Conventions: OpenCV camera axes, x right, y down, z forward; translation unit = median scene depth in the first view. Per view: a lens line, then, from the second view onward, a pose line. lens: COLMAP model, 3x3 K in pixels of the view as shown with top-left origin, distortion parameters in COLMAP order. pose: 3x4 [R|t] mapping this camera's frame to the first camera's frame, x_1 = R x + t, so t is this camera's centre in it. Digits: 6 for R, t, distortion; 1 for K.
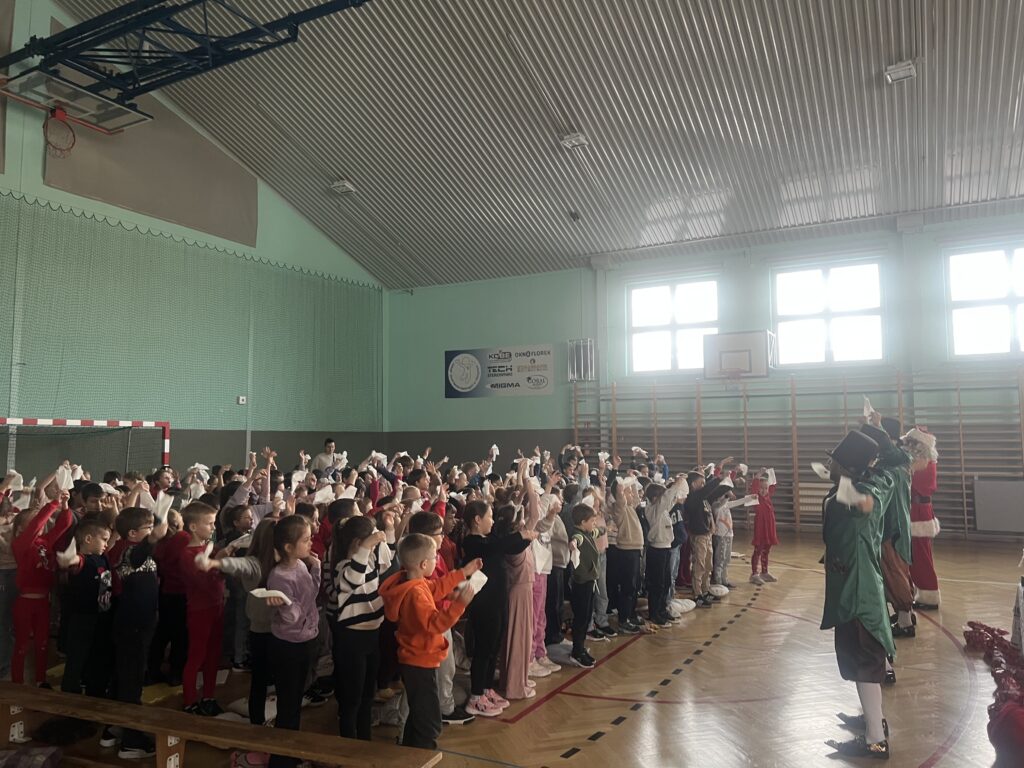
lens RADIAL K [[777.6, 0, 468.5], [0, 777.6, 369.4], [0, 0, 1]] dist [0.061934, -0.051233]
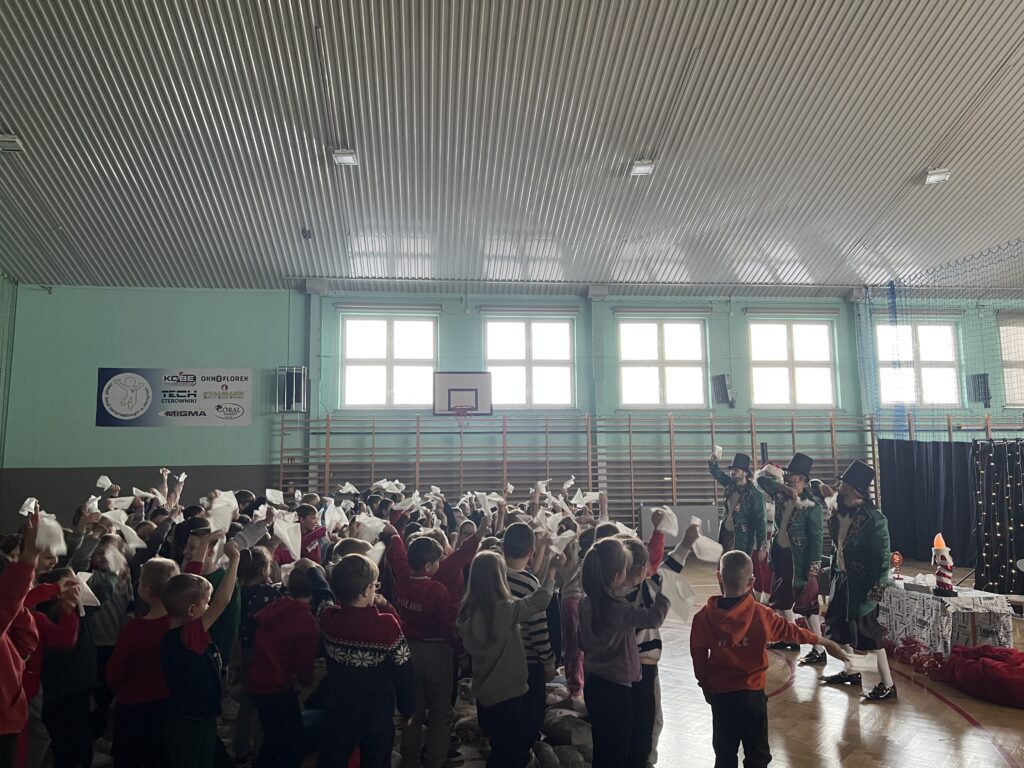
lens RADIAL K [[777.6, 0, 507.8], [0, 777.6, 378.8], [0, 0, 1]] dist [0.061934, -0.051233]
pose [[0.801064, 0.069317, 0.594551, -0.200167], [-0.047558, 0.997503, -0.052218, 0.011518], [-0.596686, 0.013555, 0.802360, 0.105554]]
